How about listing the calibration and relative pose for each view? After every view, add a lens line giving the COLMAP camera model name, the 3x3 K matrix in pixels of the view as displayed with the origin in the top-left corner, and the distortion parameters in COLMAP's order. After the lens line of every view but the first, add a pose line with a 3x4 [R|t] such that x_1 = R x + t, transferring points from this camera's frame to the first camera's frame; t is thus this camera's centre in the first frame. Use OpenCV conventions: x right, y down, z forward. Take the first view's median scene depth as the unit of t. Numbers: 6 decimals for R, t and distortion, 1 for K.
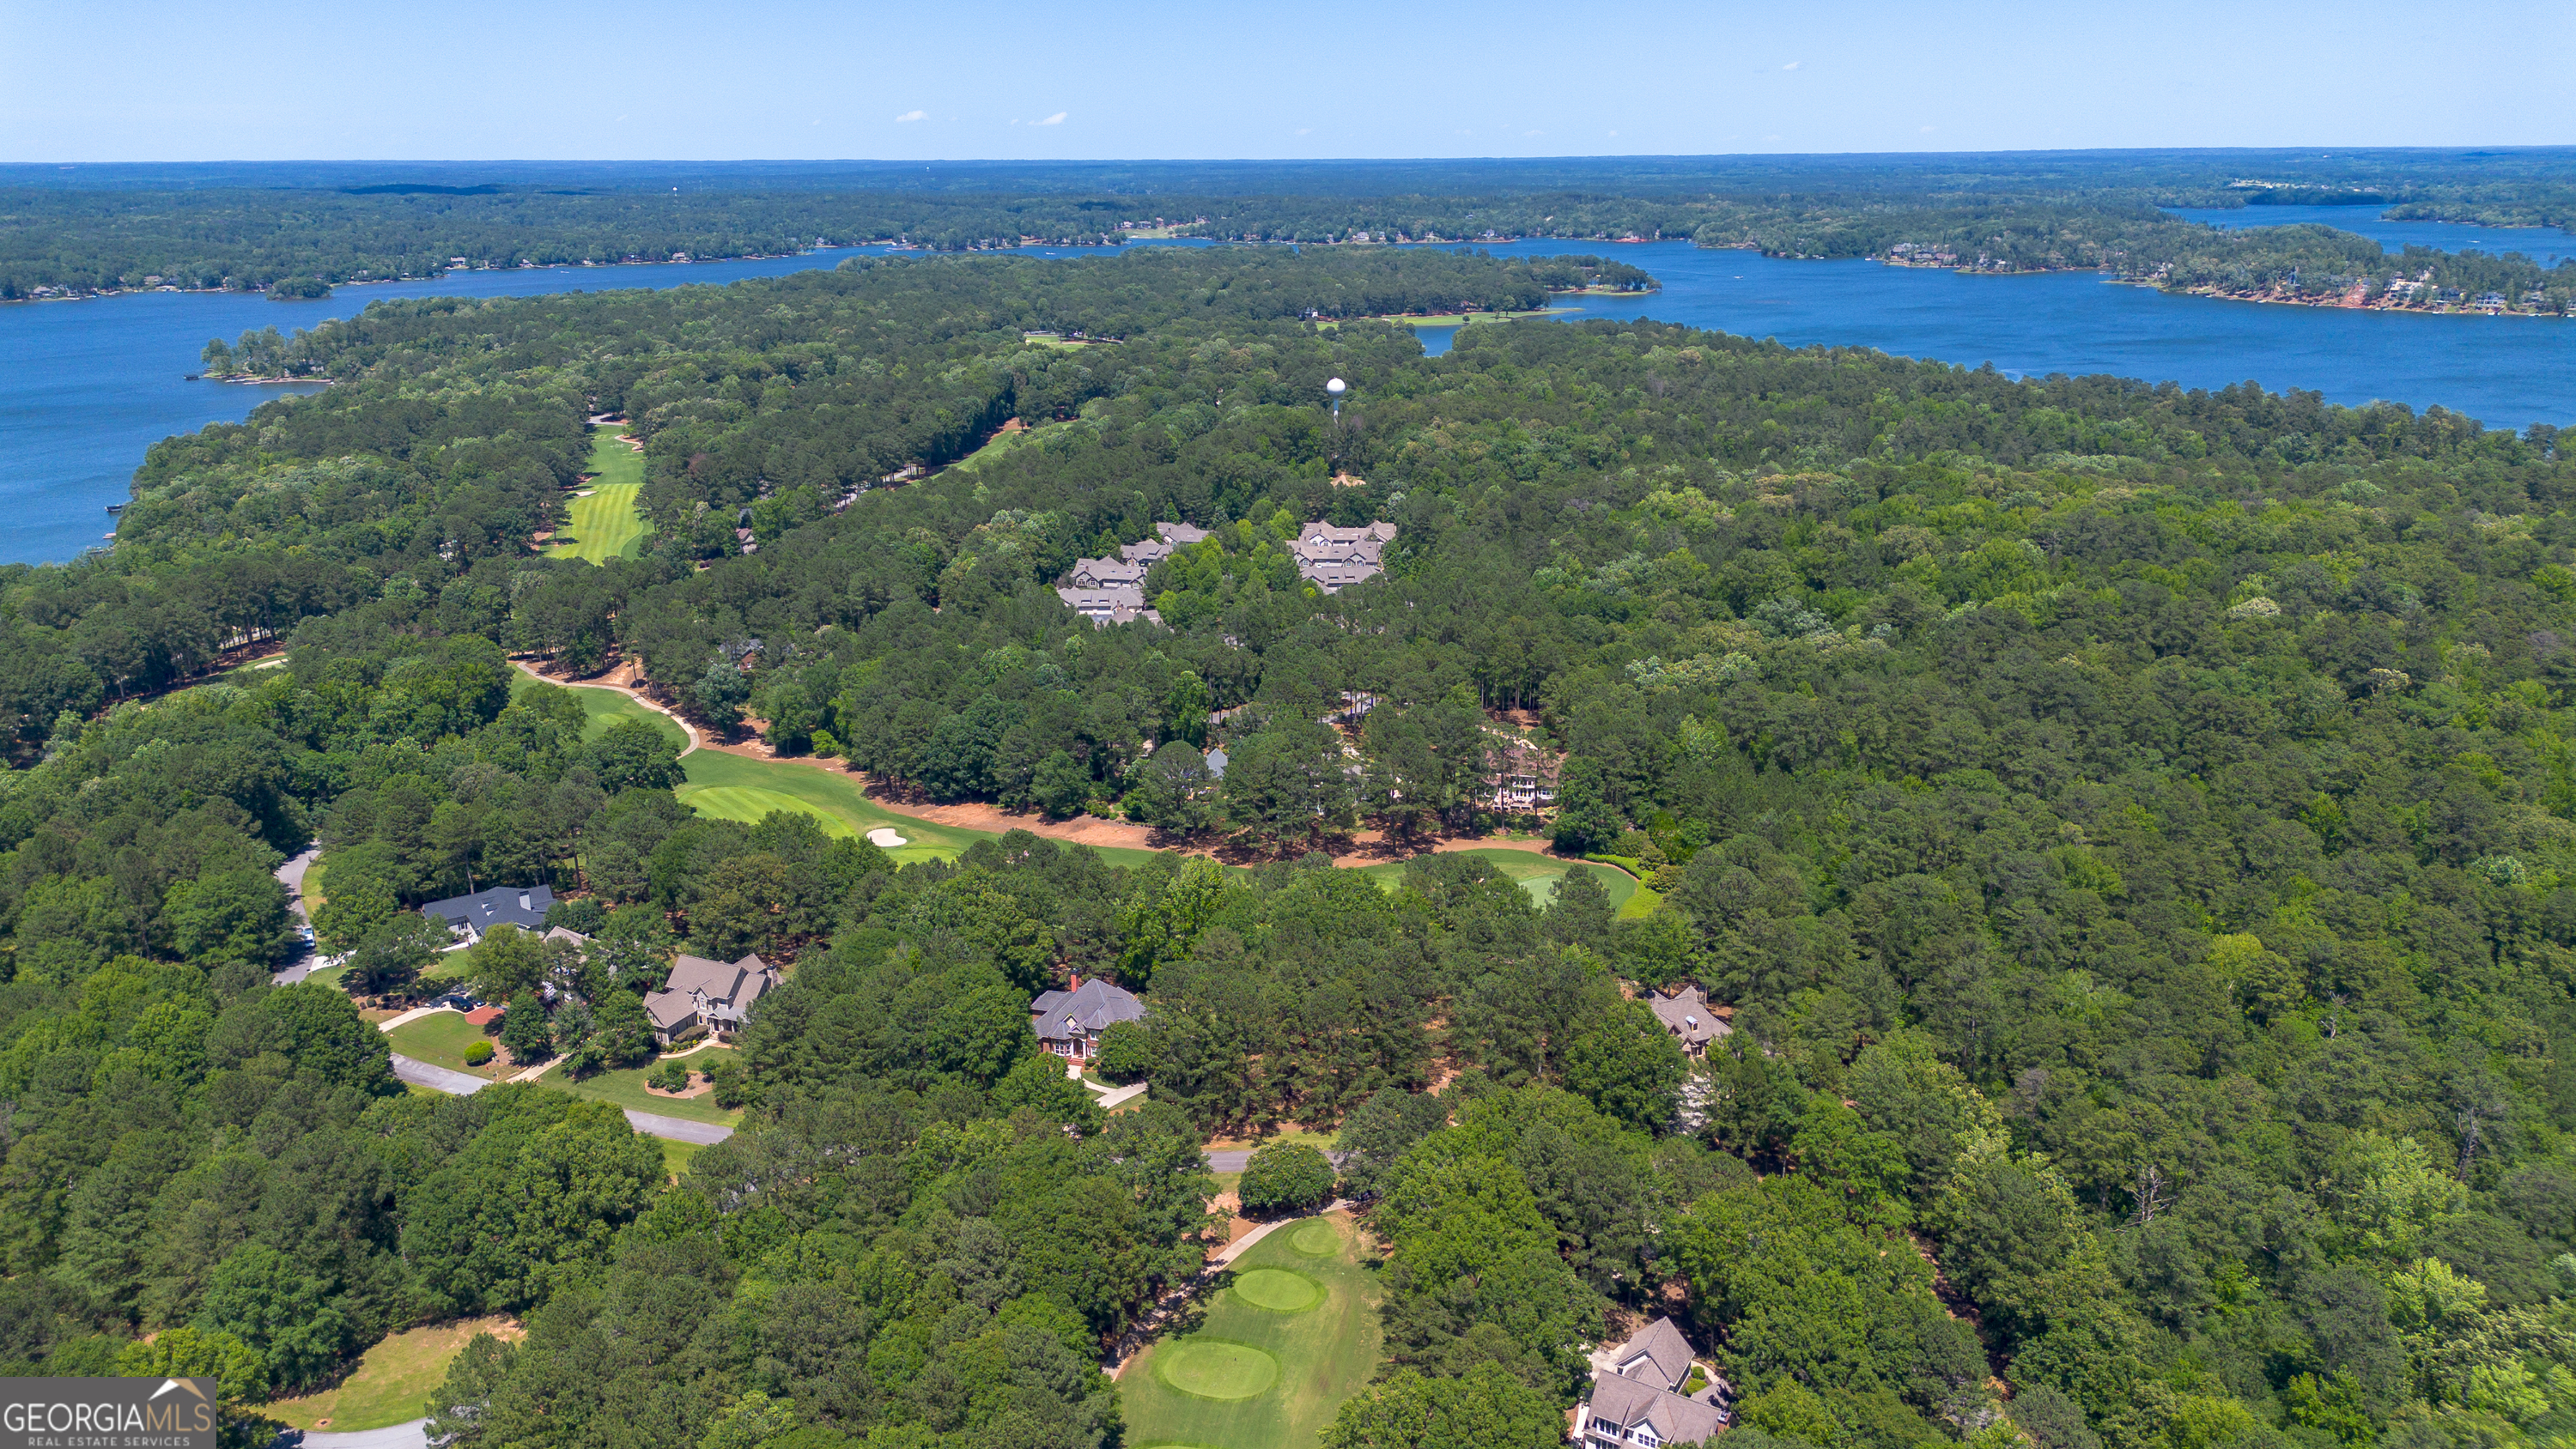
lens RADIAL K [[1815.7, 0, 1288.0], [0, 1815.7, 724.5], [0, 0, 1]] dist [0.125065, -0.159912]
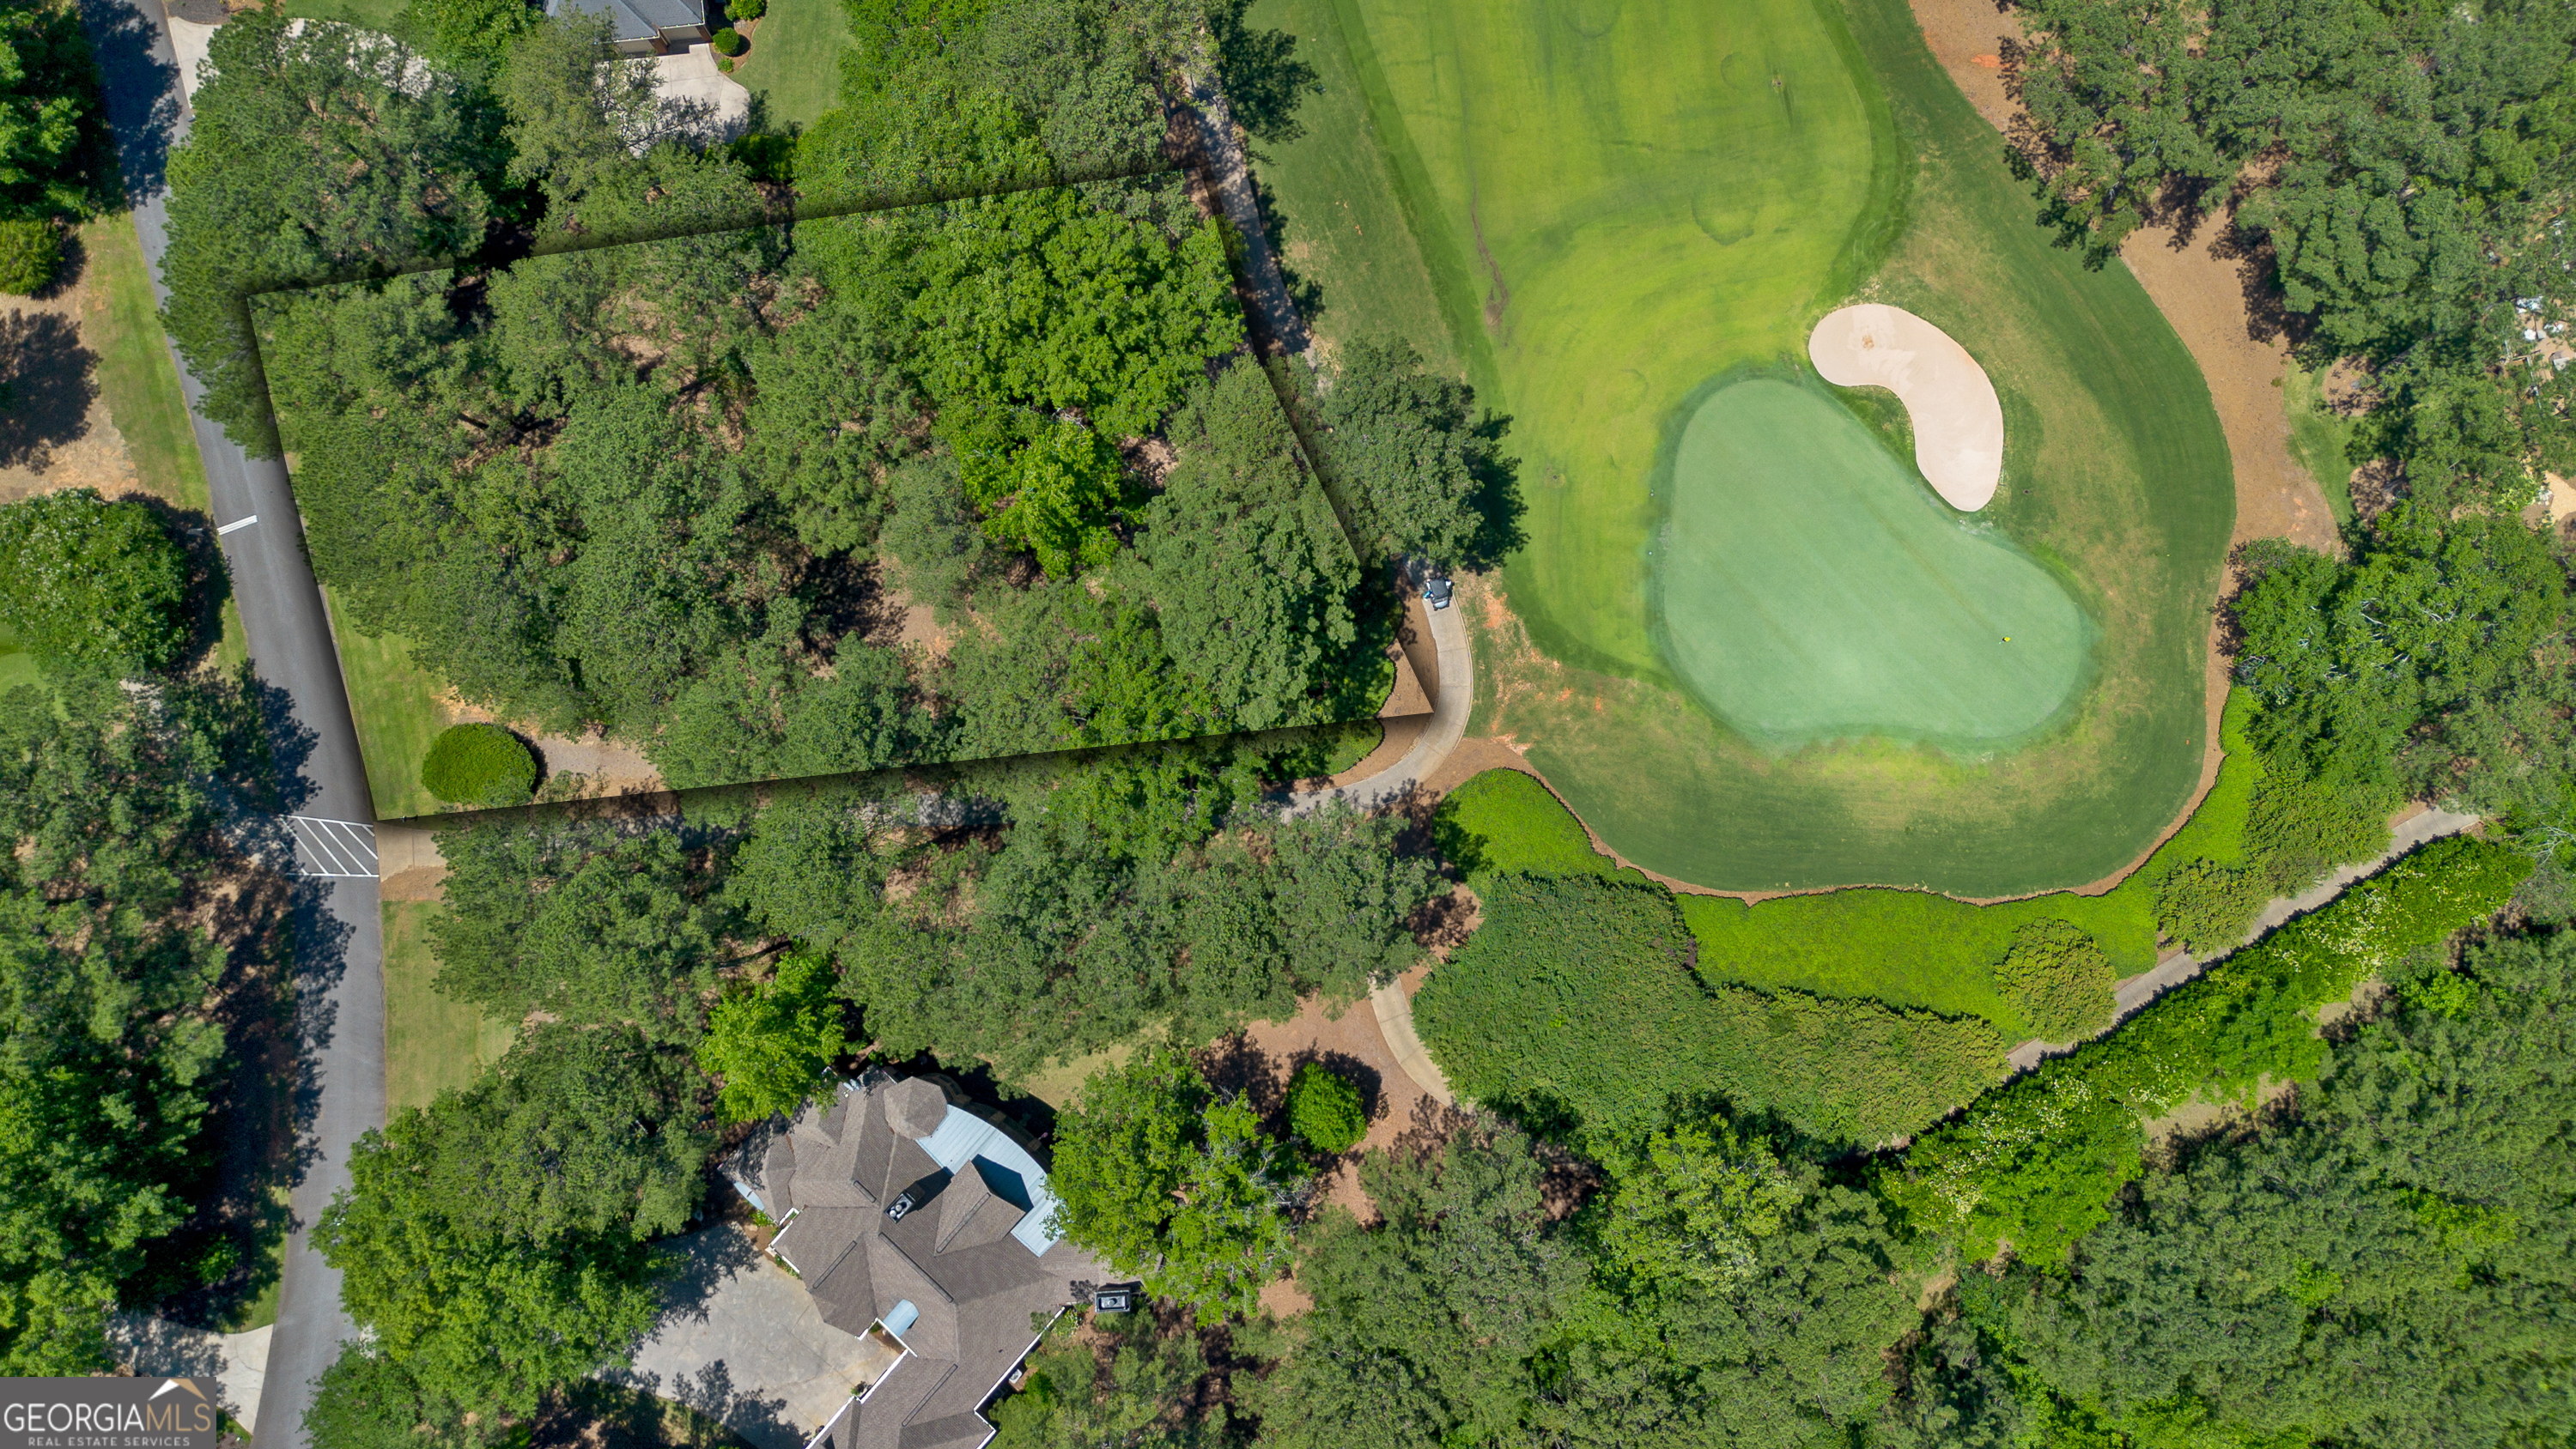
lens RADIAL K [[1825.4, 0, 1294.4], [0, 1825.4, 726.2], [0, 0, 1]] dist [0.075178, -0.076477]
pose [[0.404743, 0.908697, -0.102237, 0.117600], [-0.265933, 0.223940, 0.937620, -0.158614], [0.874907, -0.352307, 0.332291, 0.651514]]
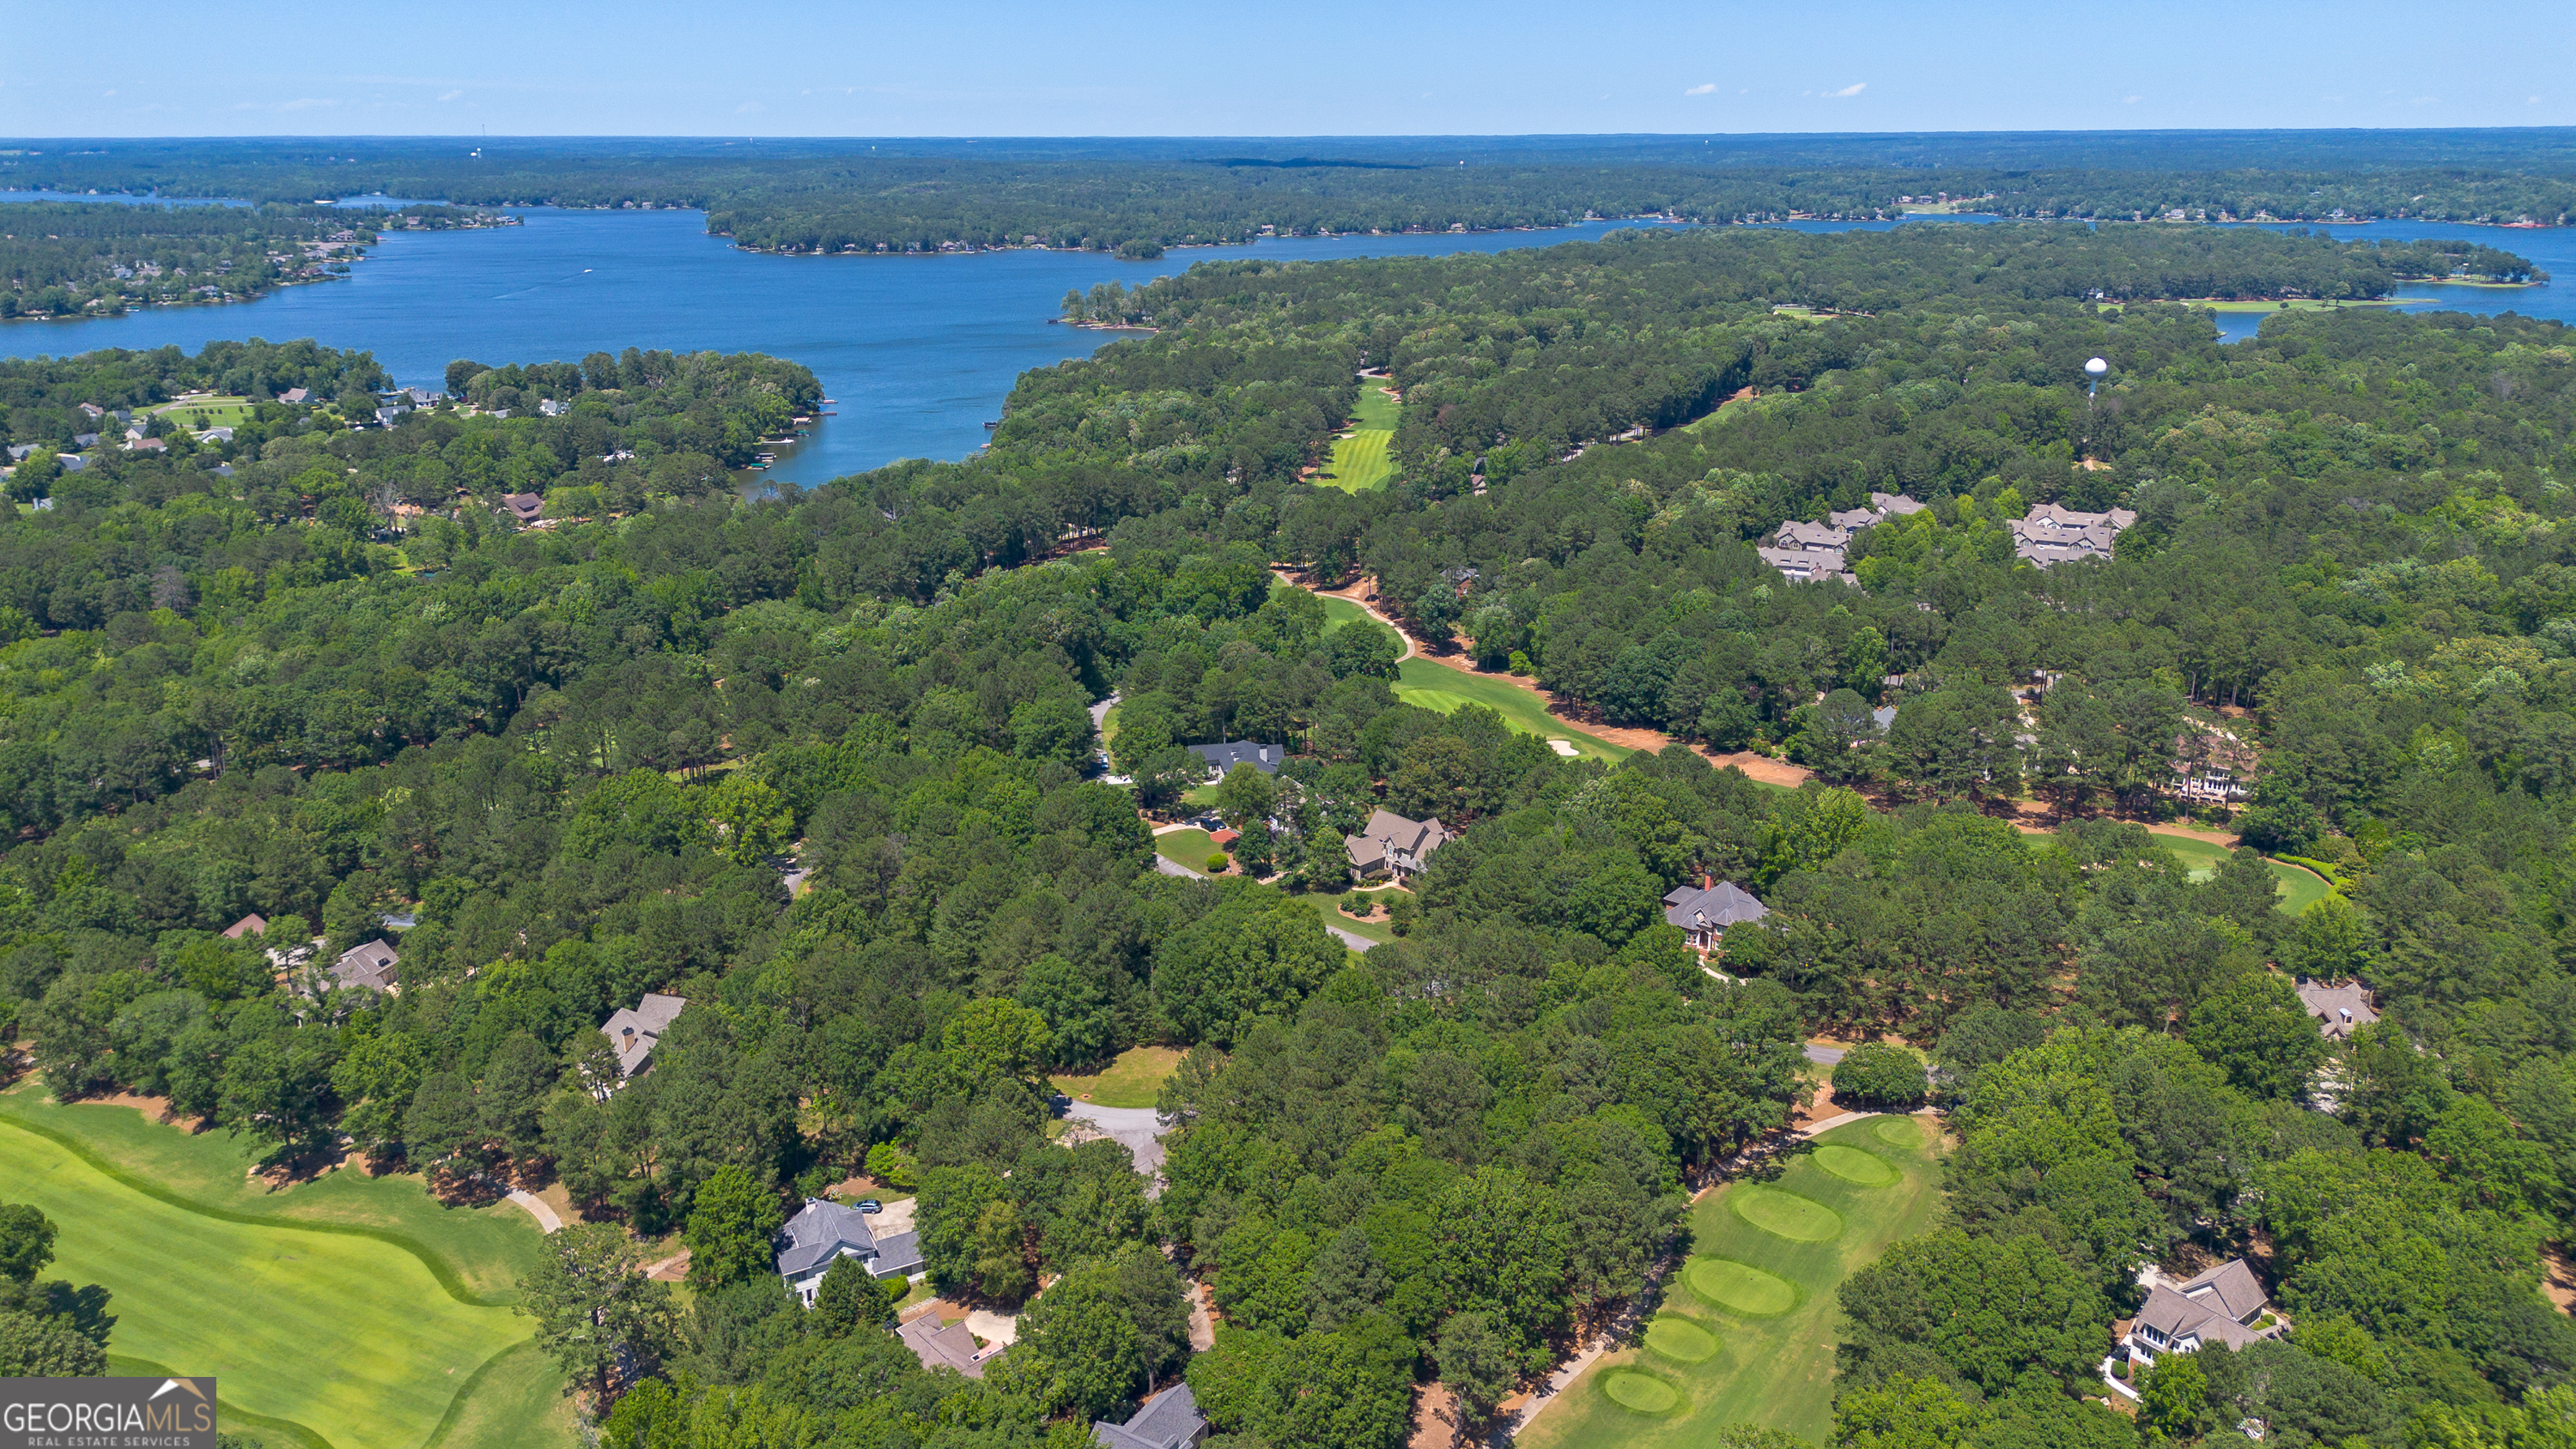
lens RADIAL K [[1825.4, 0, 1294.4], [0, 1825.4, 726.2], [0, 0, 1]] dist [0.075178, -0.076477]
pose [[0.922803, 0.122959, -0.365123, 0.030664], [-0.118014, 0.992362, 0.035922, 0.026975], [0.366752, 0.009940, 0.930266, -0.080652]]
